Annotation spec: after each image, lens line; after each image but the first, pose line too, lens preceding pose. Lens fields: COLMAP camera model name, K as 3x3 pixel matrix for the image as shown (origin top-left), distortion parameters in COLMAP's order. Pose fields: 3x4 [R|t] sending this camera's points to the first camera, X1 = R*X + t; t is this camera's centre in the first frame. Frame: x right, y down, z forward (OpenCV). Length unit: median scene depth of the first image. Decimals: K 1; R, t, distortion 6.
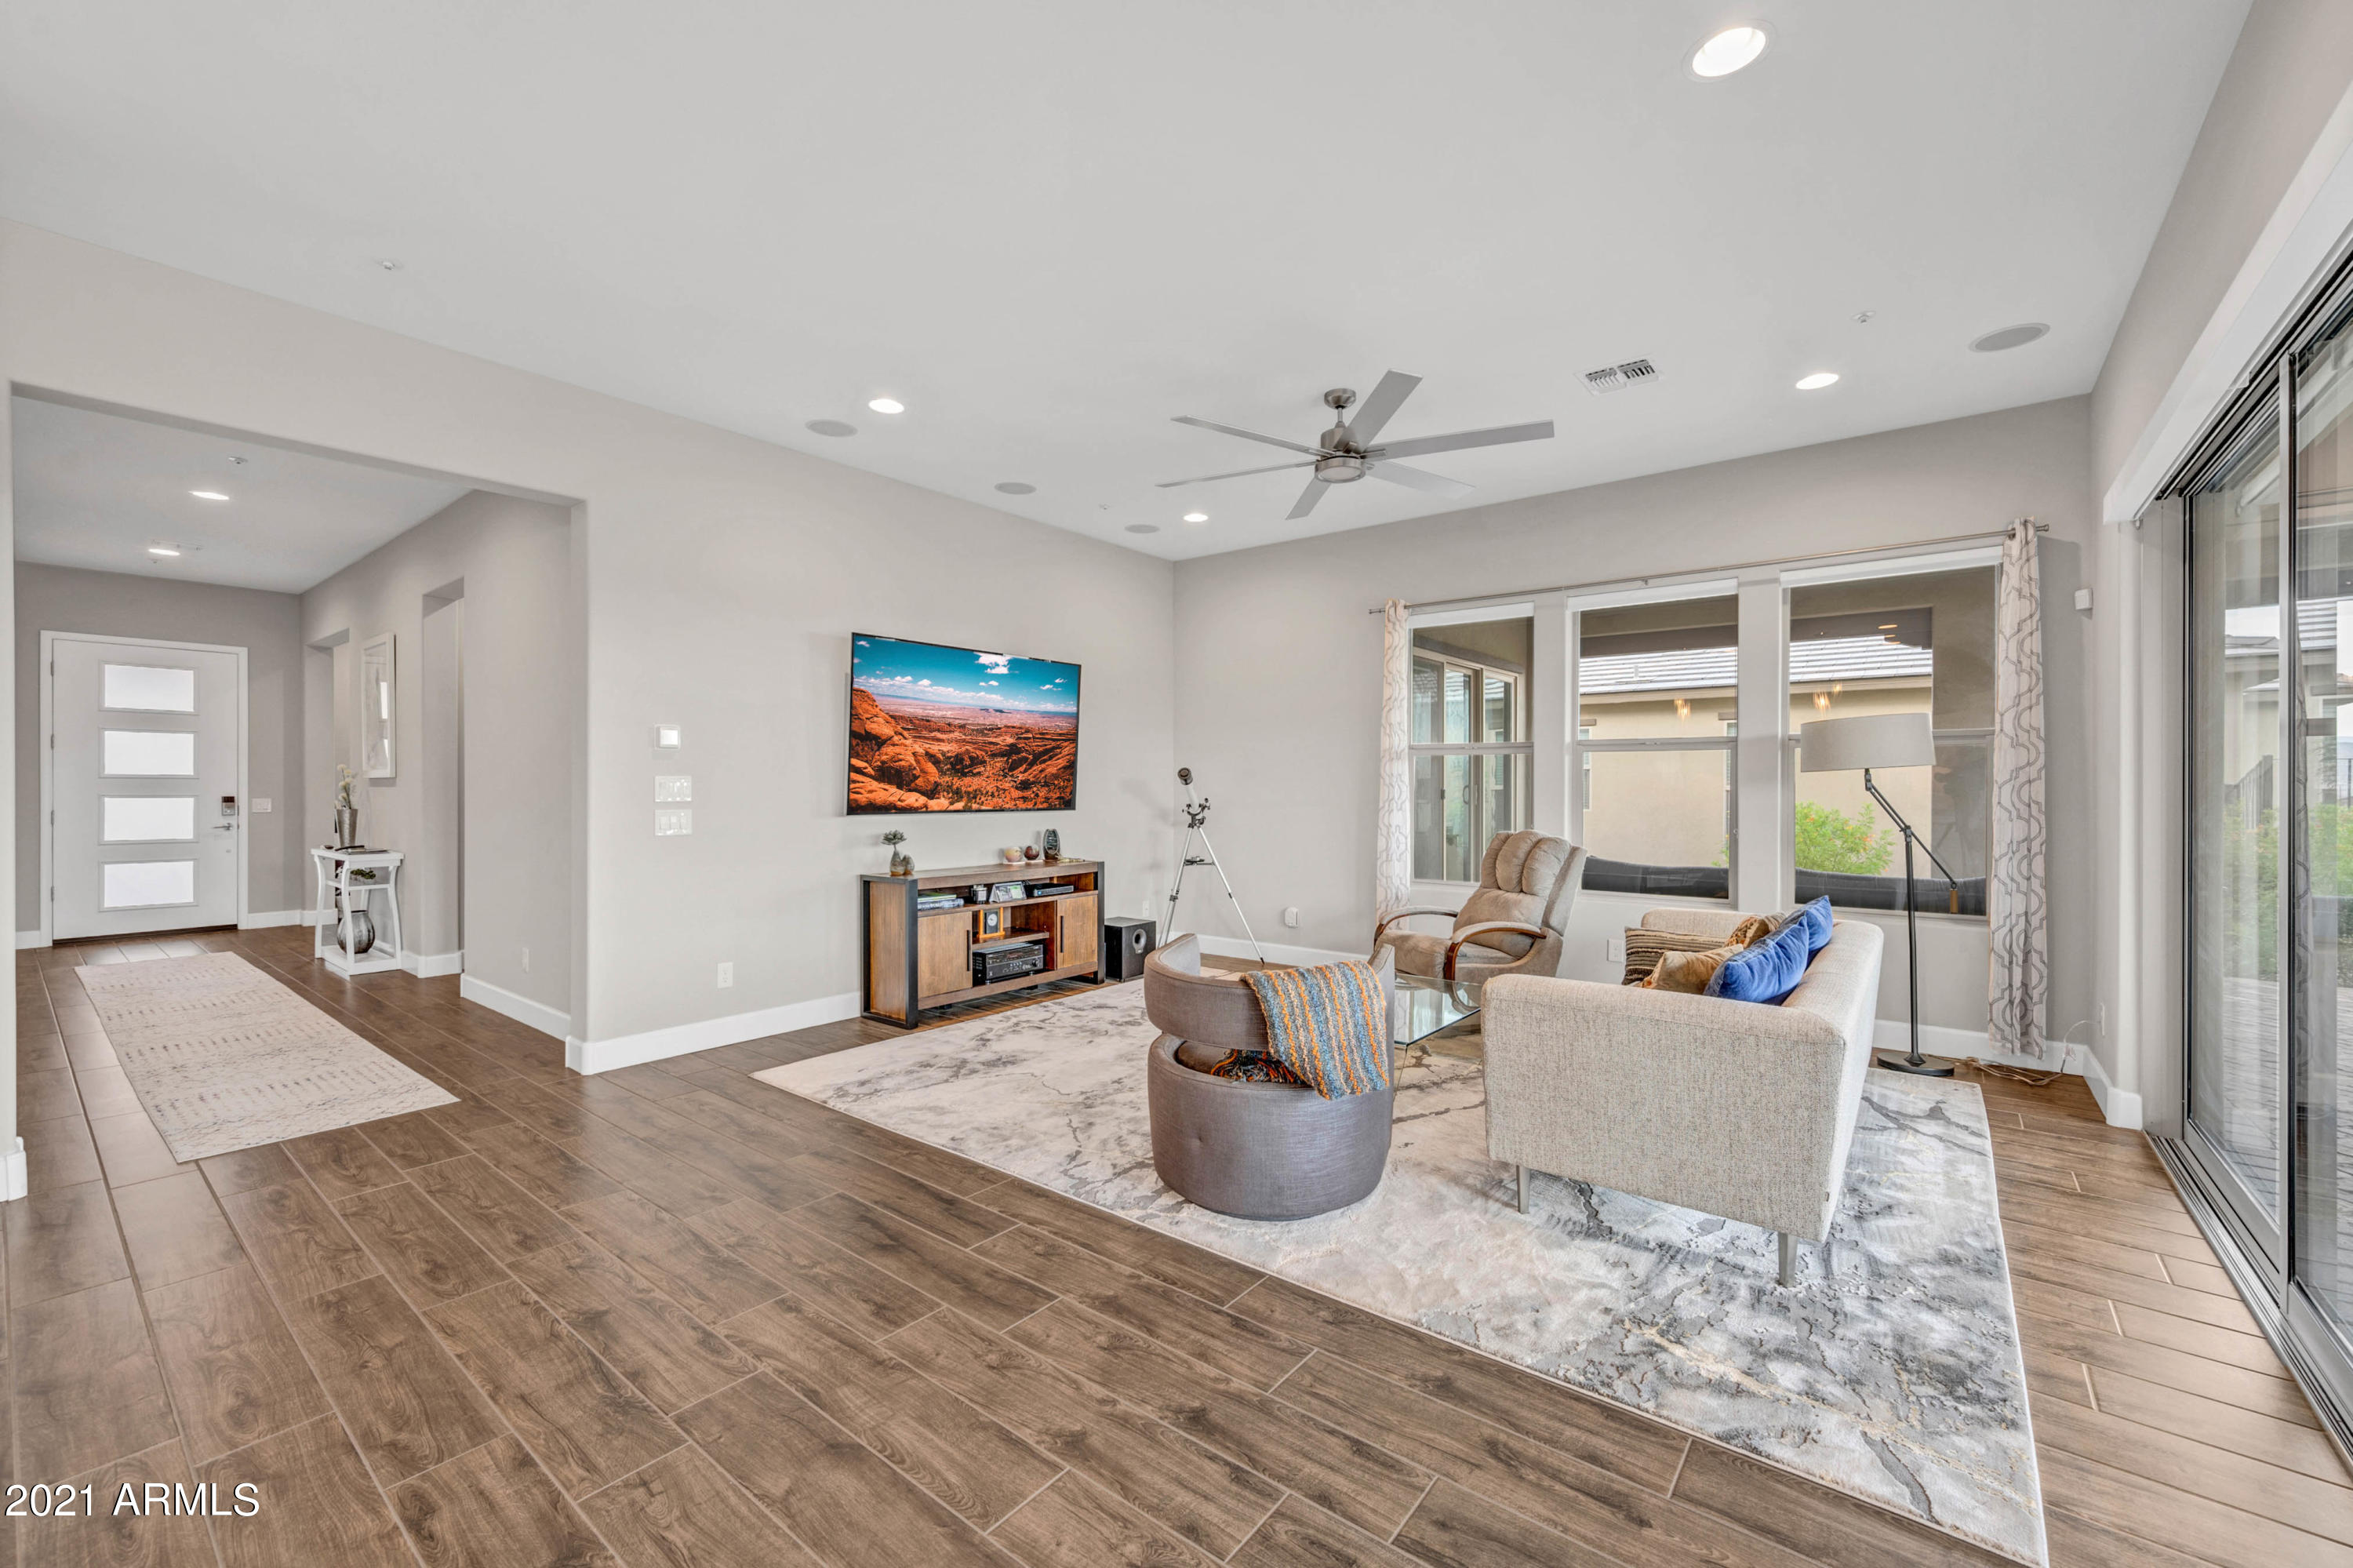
lens RADIAL K [[942.0, 0, 1162.0], [0, 942.0, 787.1], [0, 0, 1]] dist [0.003118, -0.000277]
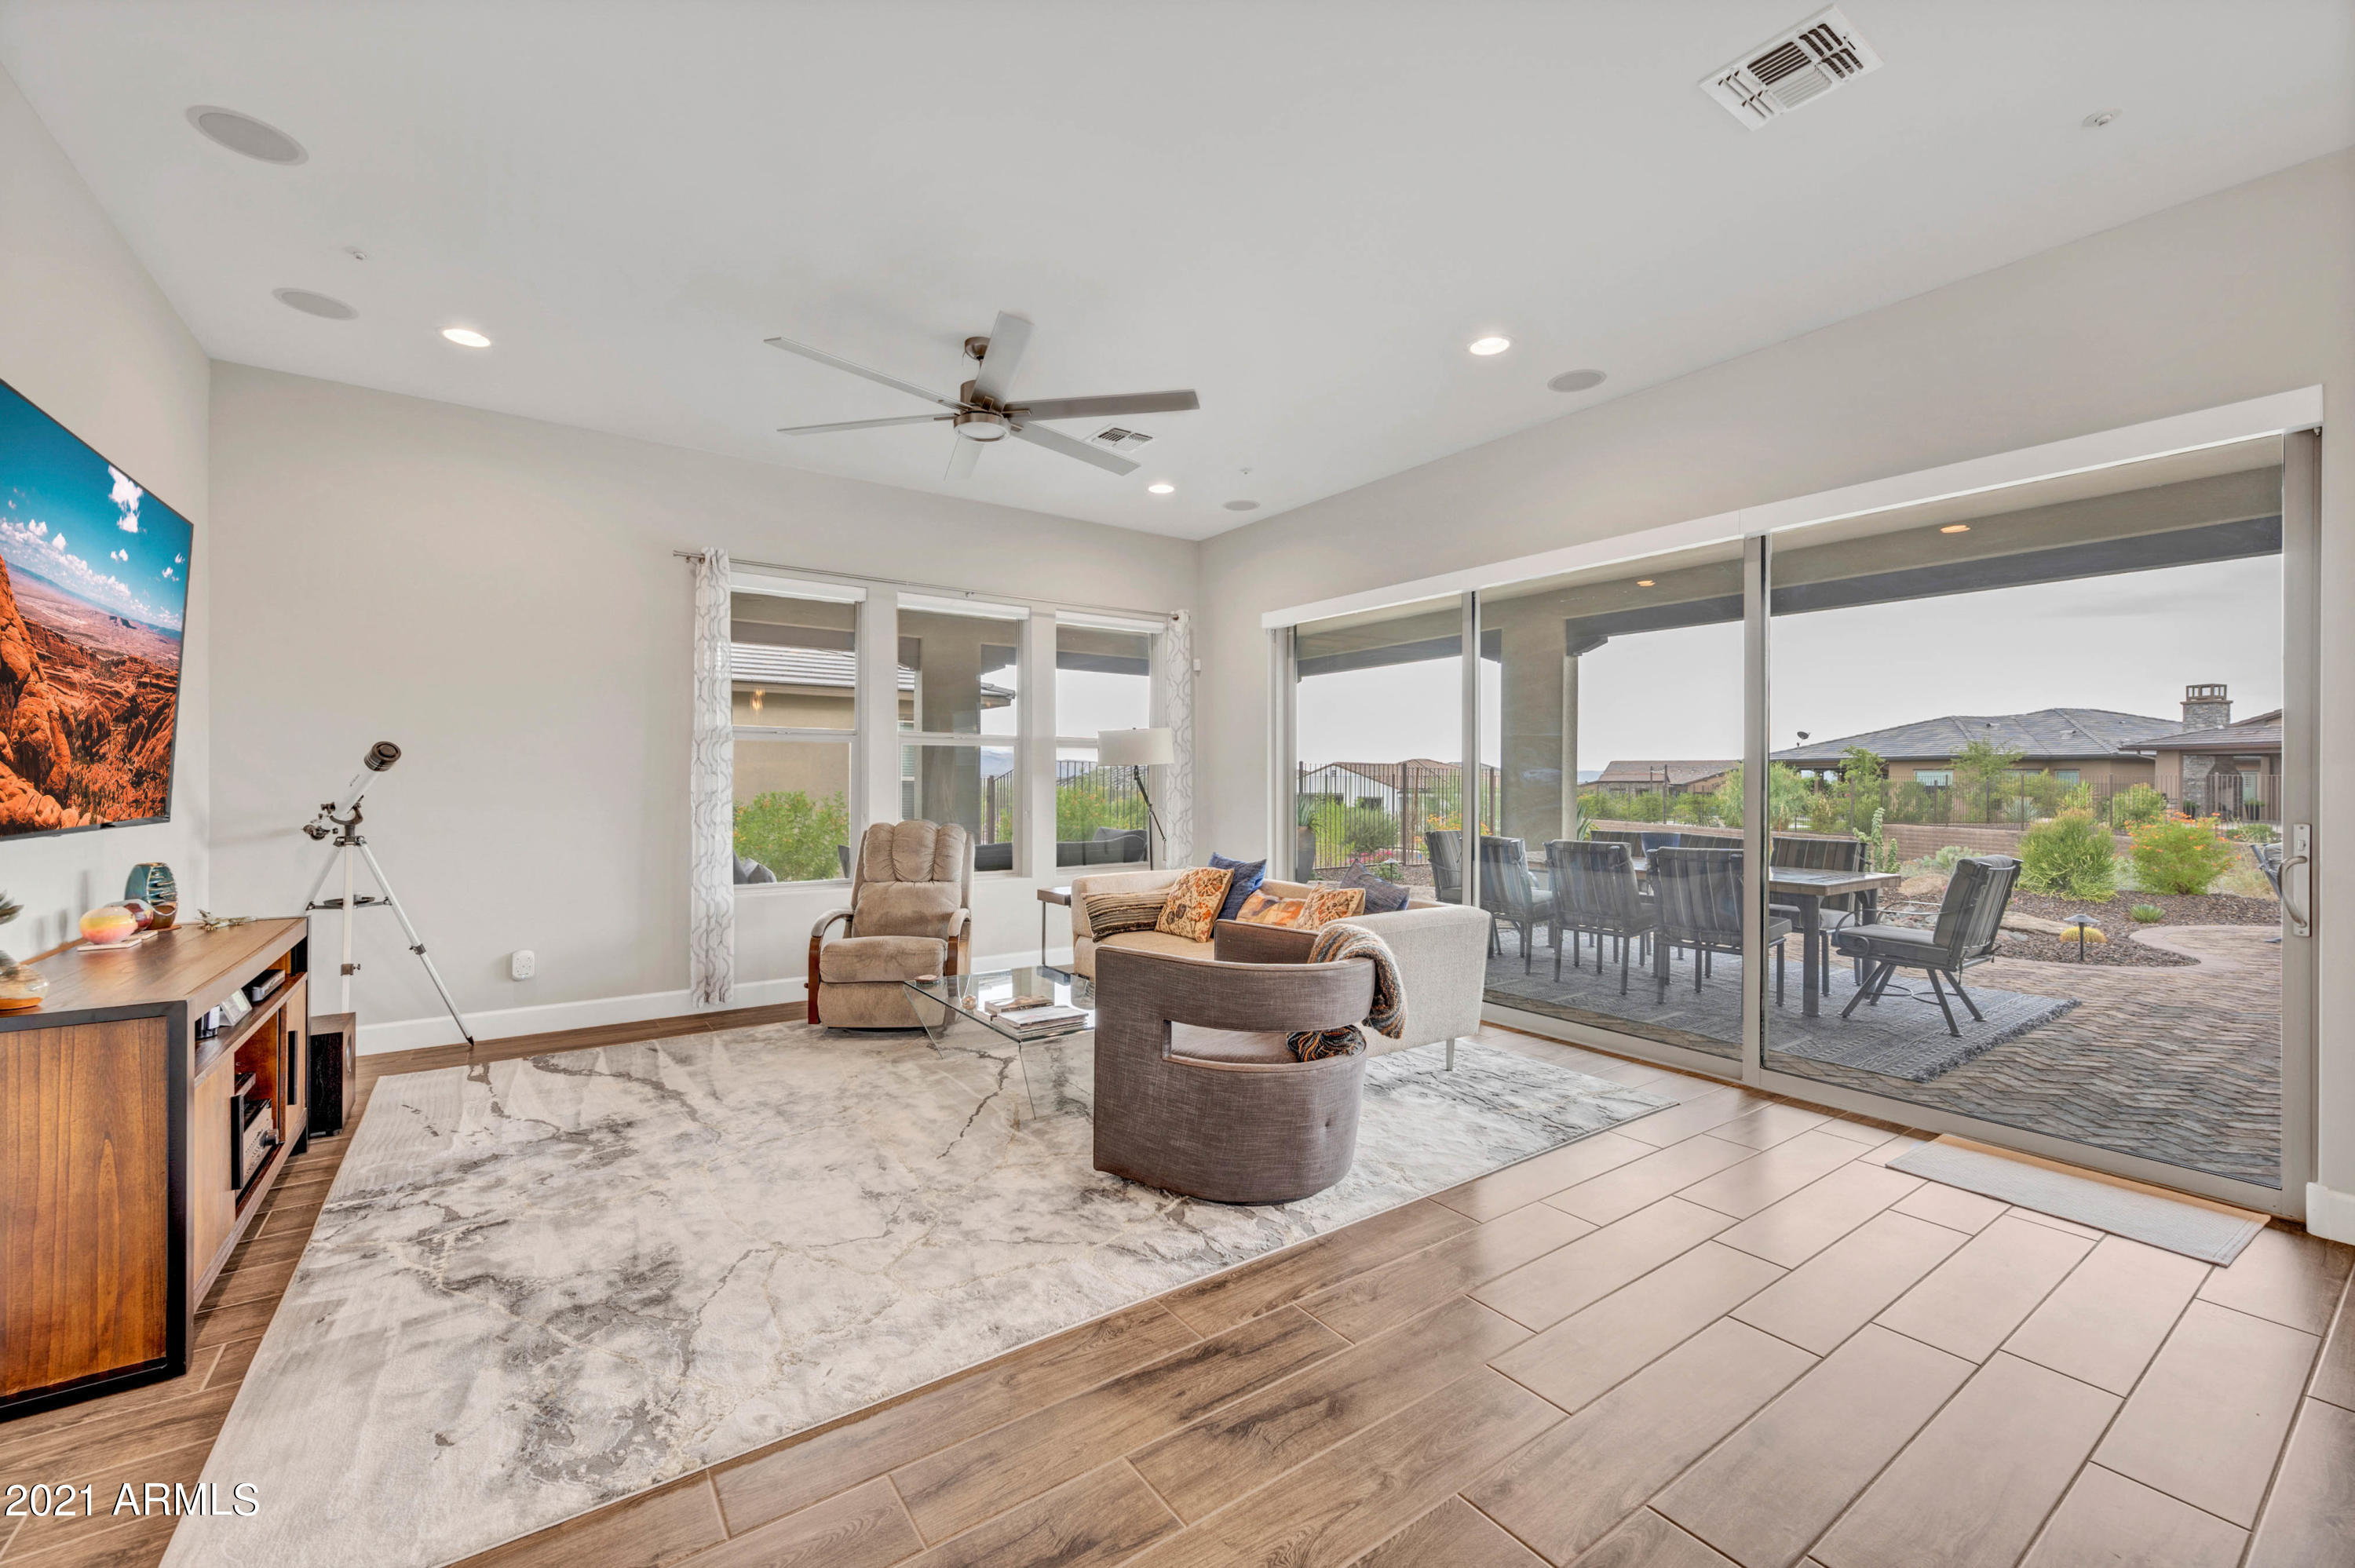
lens RADIAL K [[942.6, 0, 1174.2], [0, 942.6, 781.2], [0, 0, 1]] dist [0.003118, -0.000277]
pose [[0.276760, 0.000991, 0.960939, -0.497515], [-0.004911, 0.999988, 0.000383, 0.001701], [-0.960926, -0.004825, 0.276762, 0.445140]]
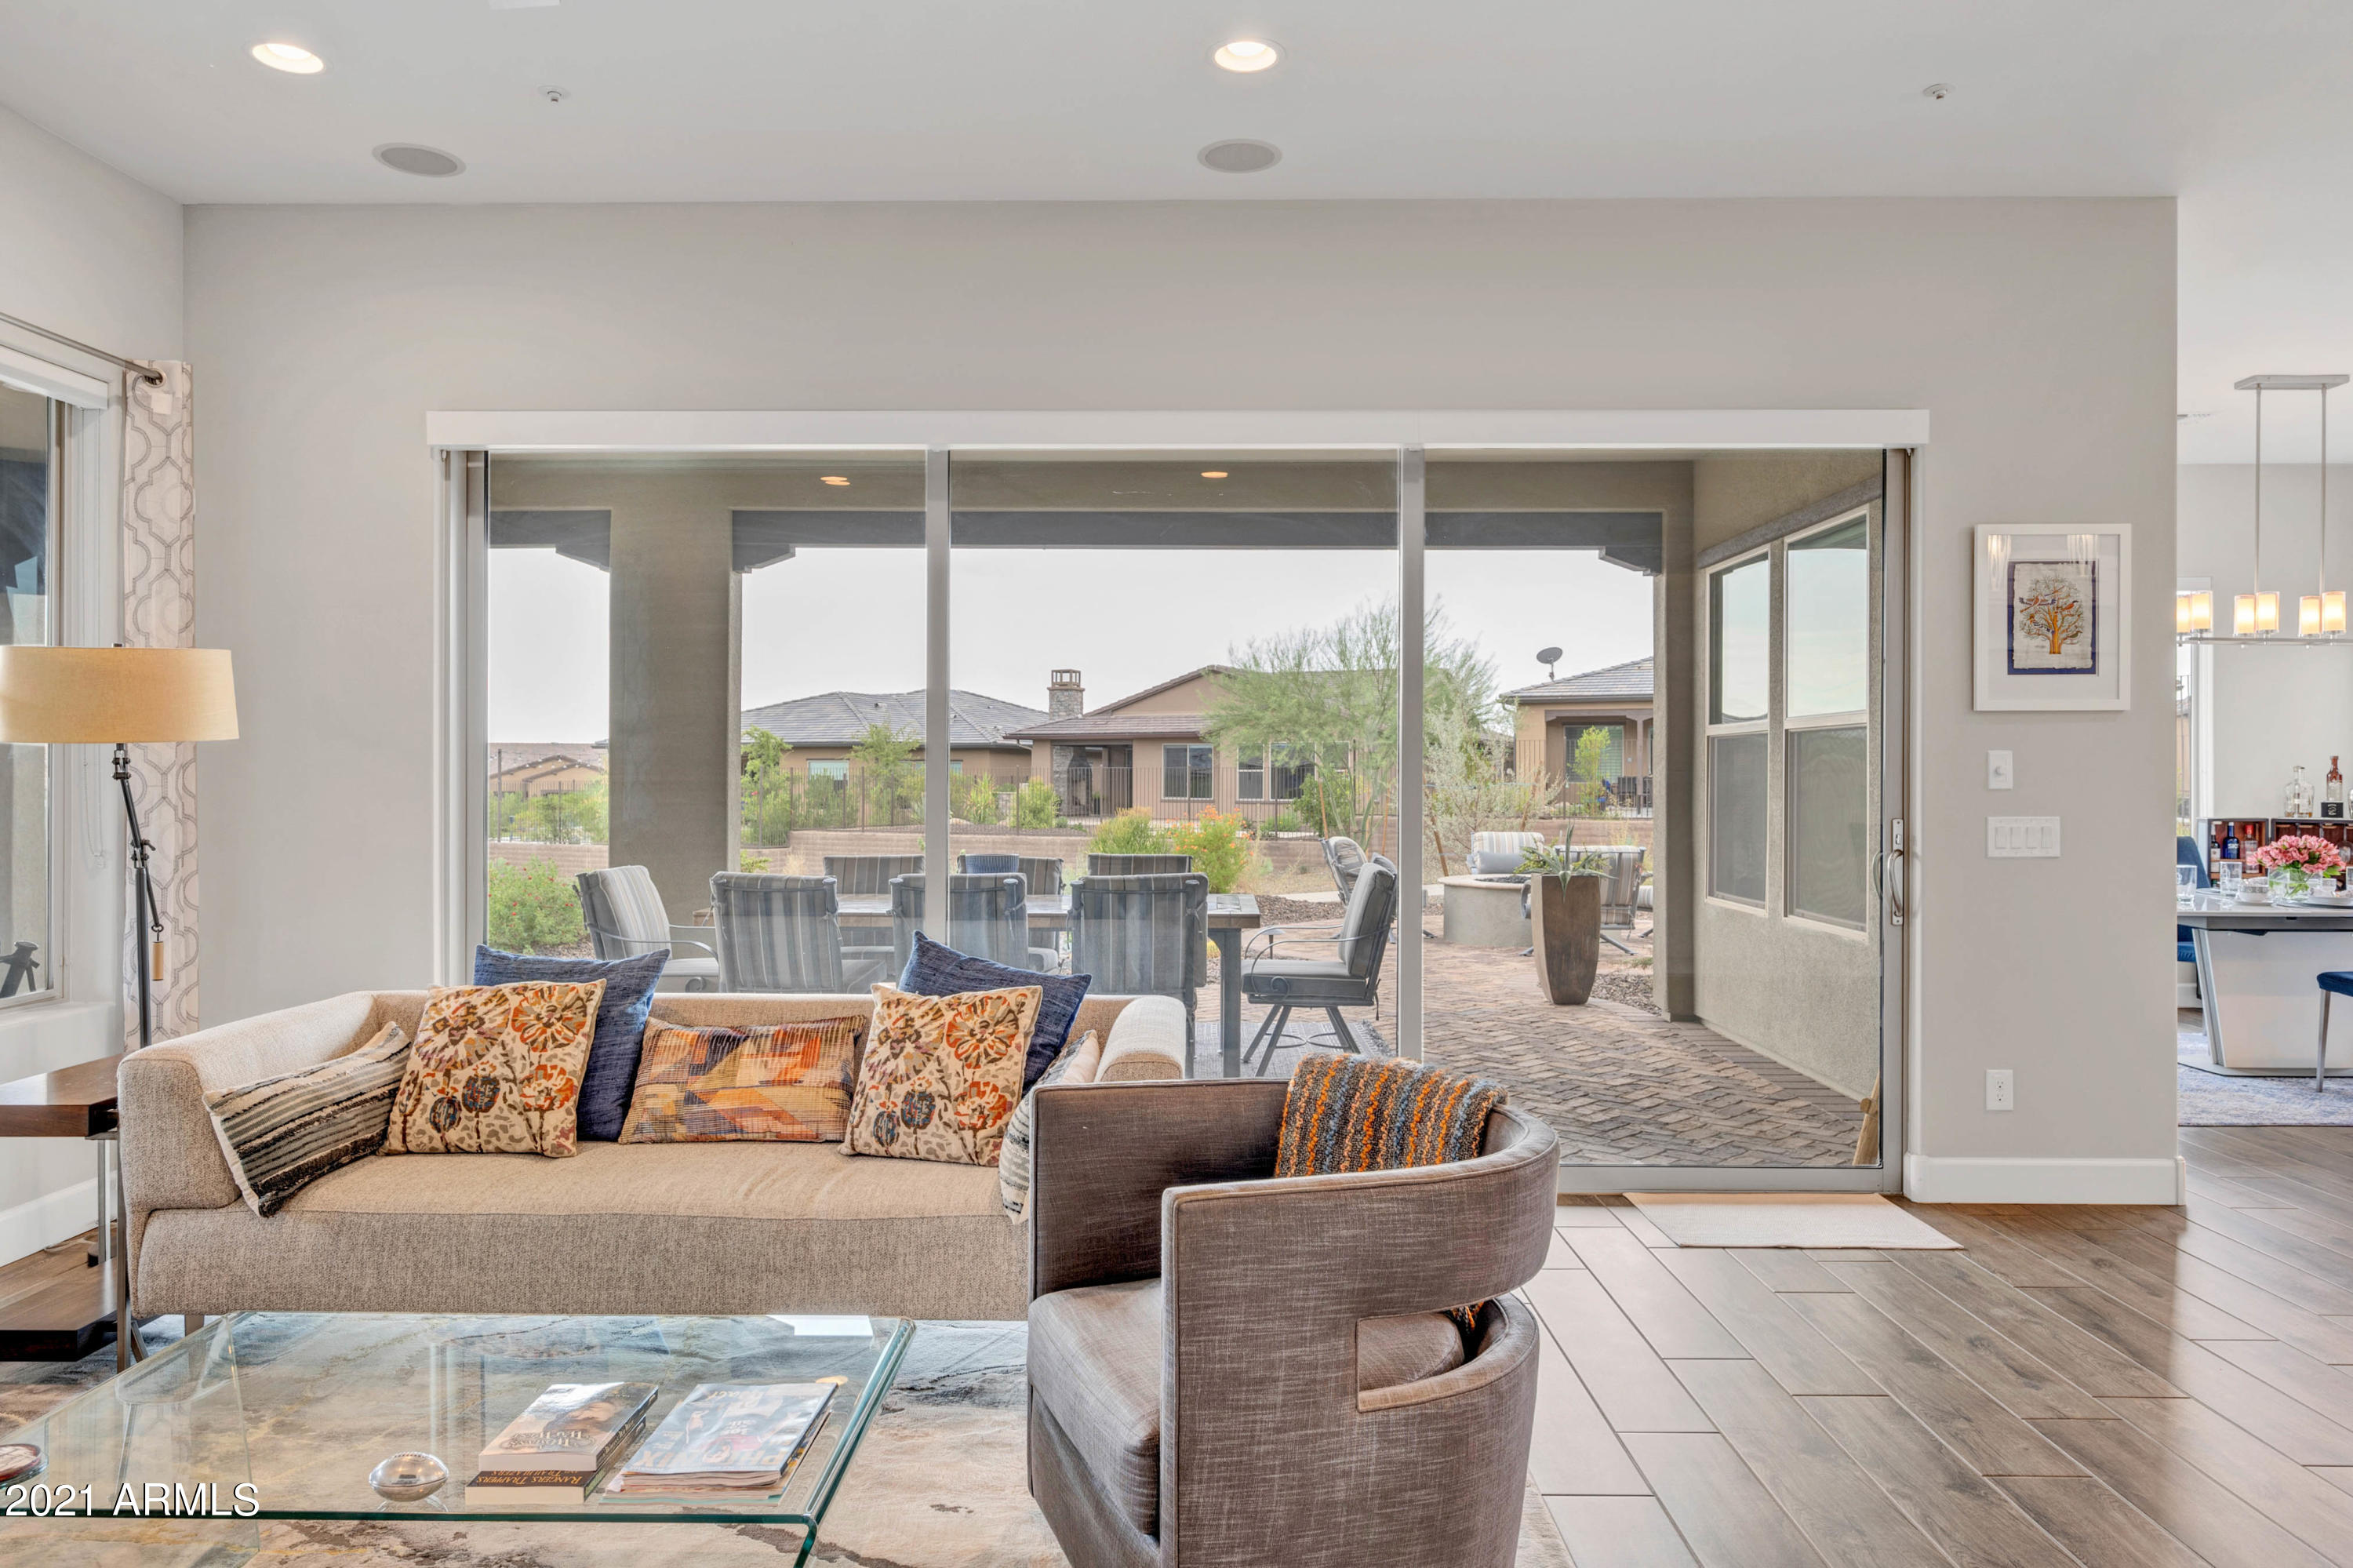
lens RADIAL K [[1504.6, 0, 1147.8], [0, 1504.6, 770.0], [0, 0, 1]] dist [-0.005831, -0.000145]
pose [[-0.614228, 0.003567, 0.789120, -0.337180], [-0.001825, 0.999981, -0.005940, 0.000467], [-0.789126, -0.005088, -0.614210, 0.724870]]
